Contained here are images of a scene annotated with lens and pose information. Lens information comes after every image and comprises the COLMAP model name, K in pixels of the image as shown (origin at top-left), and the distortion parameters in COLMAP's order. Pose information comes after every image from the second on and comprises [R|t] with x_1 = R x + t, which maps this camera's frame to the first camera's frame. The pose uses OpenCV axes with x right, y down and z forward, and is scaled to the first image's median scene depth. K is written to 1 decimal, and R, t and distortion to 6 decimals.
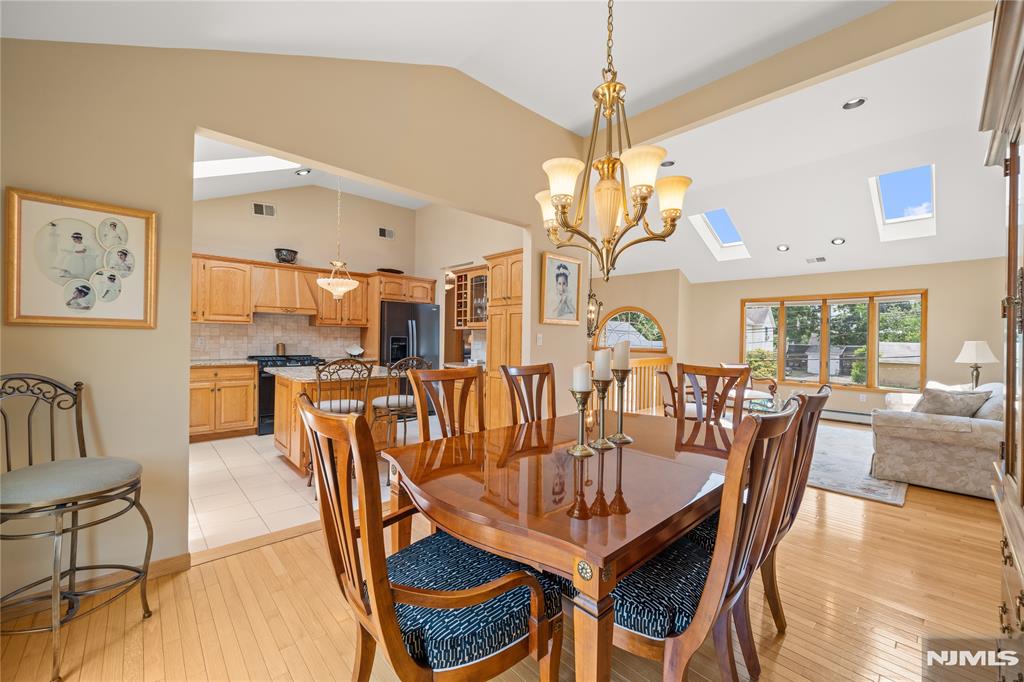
lens RADIAL K [[405.7, 0, 512.0], [0, 405.7, 341.0], [0, 0, 1]] dist [0.000669, -0.000209]
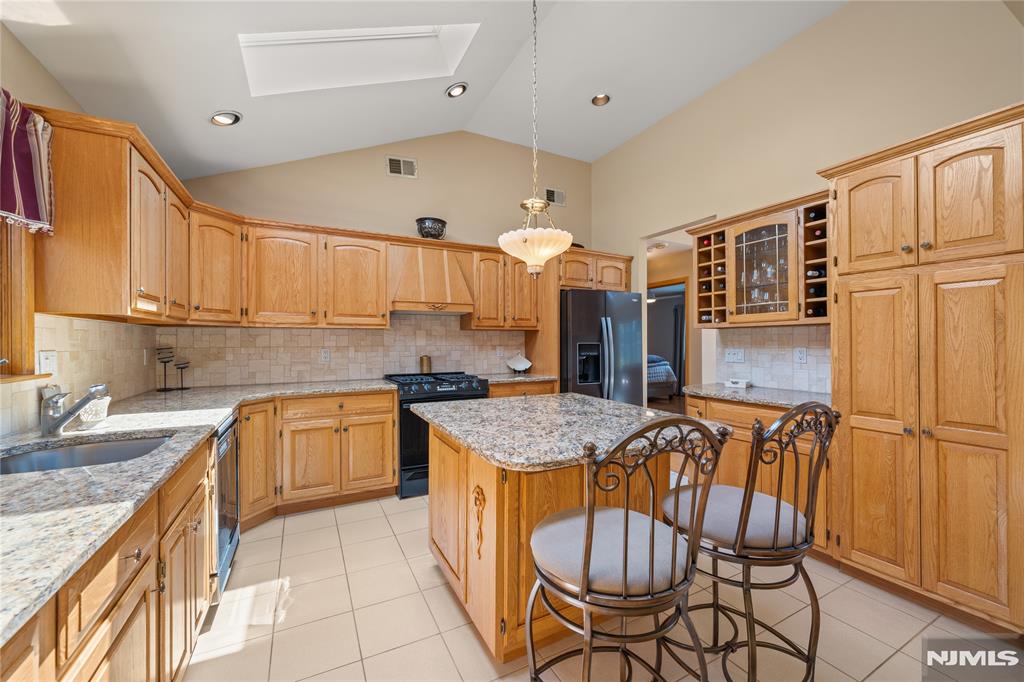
lens RADIAL K [[382.0, 0, 512.0], [0, 382.0, 341.0], [0, 0, 1]] dist [-0.000163, -0.000038]
pose [[0.967997, -0.019648, -0.250190, -0.269108], [0.016713, 0.999764, -0.013851, -0.008013], [0.250403, 0.009226, 0.968098, 0.413484]]
